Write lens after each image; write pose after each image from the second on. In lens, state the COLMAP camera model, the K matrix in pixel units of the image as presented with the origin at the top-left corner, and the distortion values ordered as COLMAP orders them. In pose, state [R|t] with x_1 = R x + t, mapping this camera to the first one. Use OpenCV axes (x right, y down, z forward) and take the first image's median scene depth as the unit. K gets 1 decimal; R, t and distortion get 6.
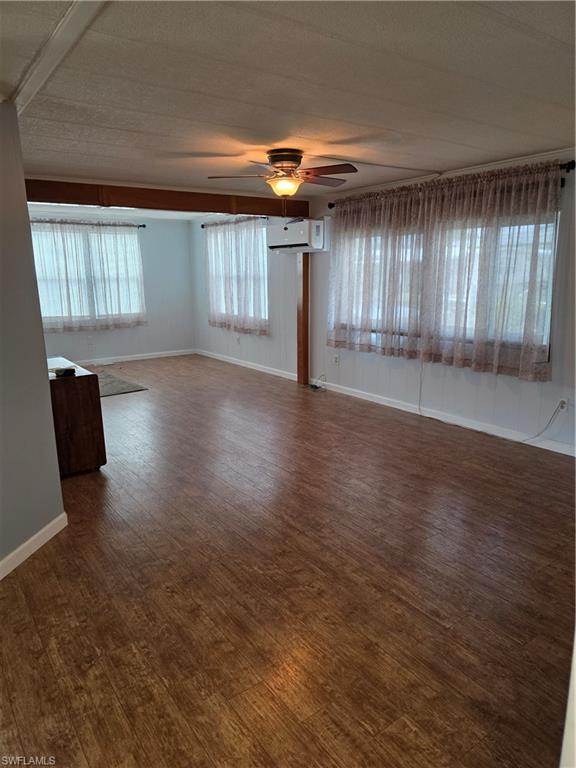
lens RADIAL K [[518.3, 0, 278.0], [0, 518.3, 386.2], [0, 0, 1]] dist [0.057468, -0.046632]
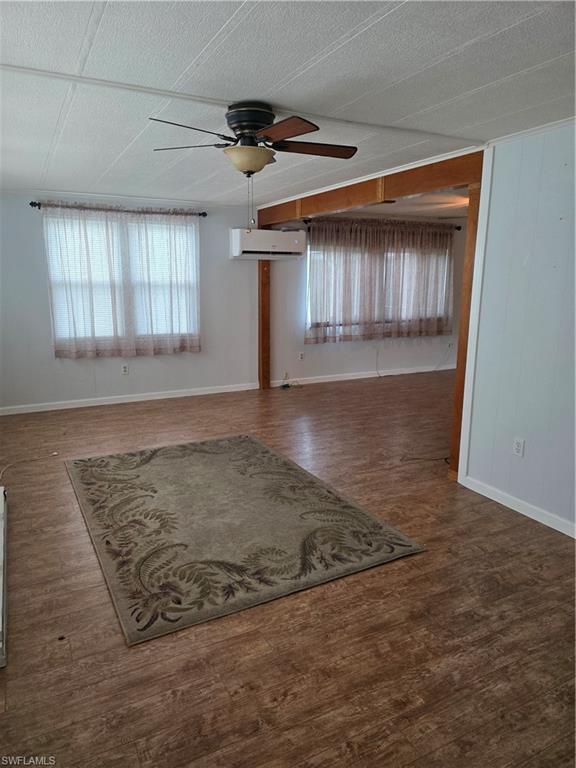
lens RADIAL K [[518.3, 0, 287.5], [0, 518.3, 377.5], [0, 0, 1]] dist [0.057468, -0.046632]
pose [[0.145064, -0.170353, 0.974647, -1.433138], [0.218383, 0.966285, 0.136388, -0.239800], [-0.965021, 0.193061, 0.177376, 1.207189]]
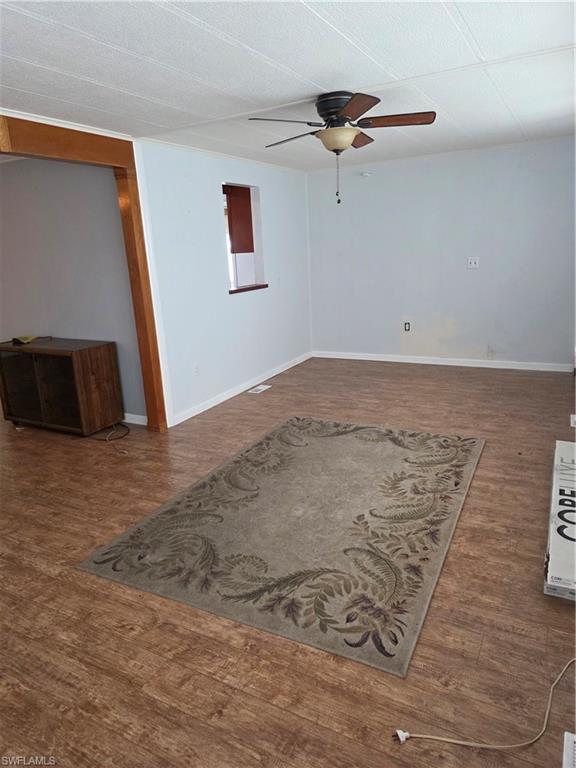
lens RADIAL K [[518.3, 0, 283.6], [0, 518.3, 382.0], [0, 0, 1]] dist [0.057468, -0.046632]
pose [[-0.893912, 0.186049, -0.407807, 0.015990], [-0.024916, 0.887761, 0.459629, -0.515292], [0.447549, 0.421029, -0.788945, 2.273360]]
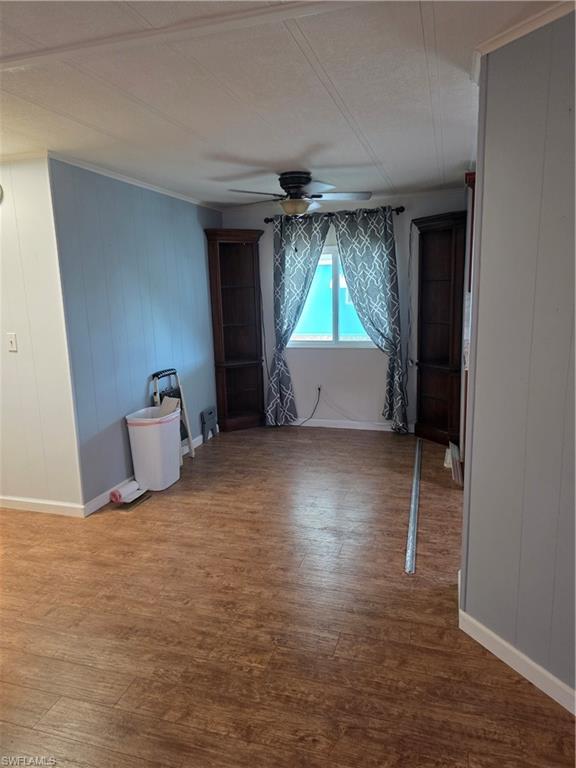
lens RADIAL K [[518.3, 0, 284.7], [0, 518.3, 385.3], [0, 0, 1]] dist [0.057468, -0.046632]
pose [[-0.790023, 0.156716, -0.592708, 0.094456], [-0.094675, 0.923994, 0.370503, -0.179322], [0.605723, 0.348820, -0.715140, 0.758678]]
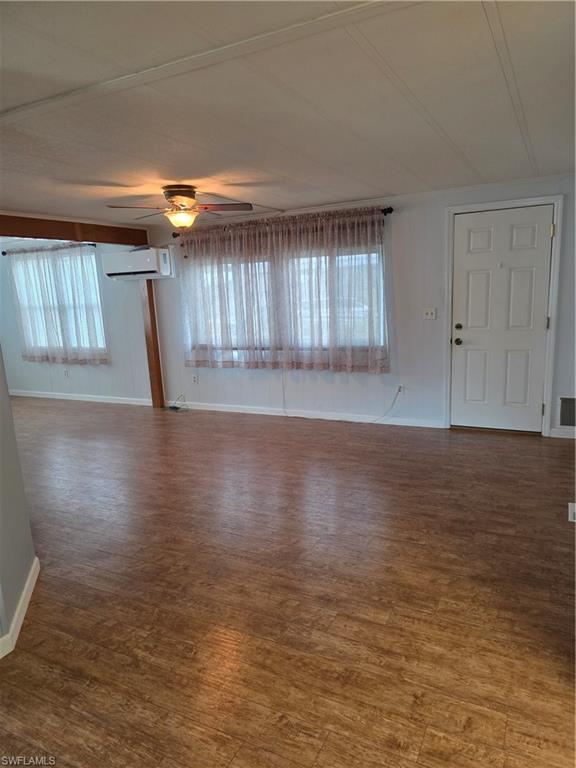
lens RADIAL K [[518.3, 0, 288.5], [0, 518.3, 397.8], [0, 0, 1]] dist [0.057468, -0.046632]
pose [[0.885127, -0.125015, 0.448242, -0.283826], [0.137561, 0.990483, 0.004610, 0.011799], [-0.444552, 0.057581, 0.893901, -0.045173]]
